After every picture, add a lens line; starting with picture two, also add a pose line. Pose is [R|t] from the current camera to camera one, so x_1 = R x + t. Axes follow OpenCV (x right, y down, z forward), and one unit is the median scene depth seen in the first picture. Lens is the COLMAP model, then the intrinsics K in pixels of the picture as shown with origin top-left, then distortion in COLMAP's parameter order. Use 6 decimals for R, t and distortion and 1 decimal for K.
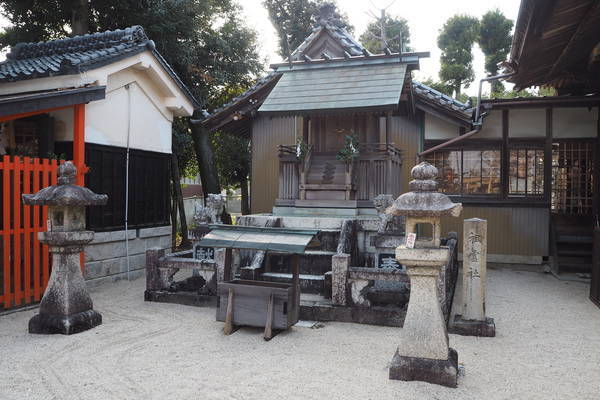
lens RADIAL K [[501.6, 0, 300.0], [0, 501.6, 200.0], [0, 0, 1]] dist [-0.041806, -0.008217]
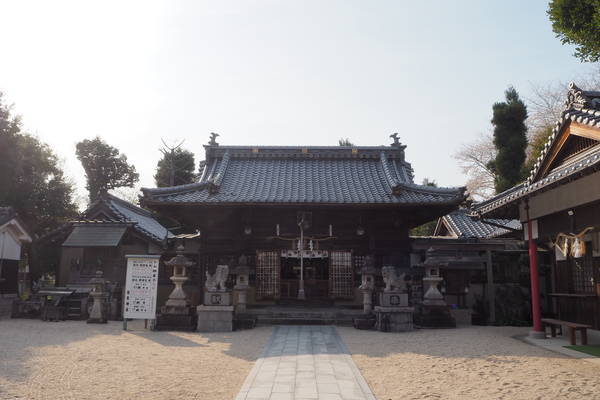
lens RADIAL K [[501.6, 0, 300.0], [0, 501.6, 200.0], [0, 0, 1]] dist [-0.041806, -0.008217]
pose [[0.945842, 0.049633, 0.320810, 0.213992], [0.005504, 0.985649, -0.168719, 0.021844], [-0.324580, 0.161347, 0.931995, -1.592946]]
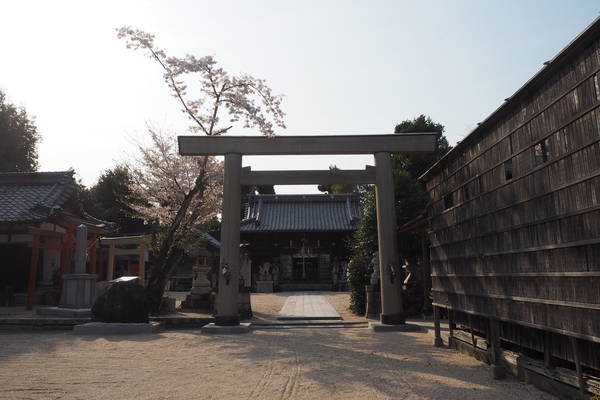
lens RADIAL K [[501.6, 0, 300.0], [0, 501.6, 200.0], [0, 0, 1]] dist [-0.041806, -0.008217]
pose [[0.945215, 0.030790, 0.324992, -0.652521], [0.022776, 0.986896, -0.159740, 0.112337], [-0.325652, 0.158391, 0.932128, -3.990974]]
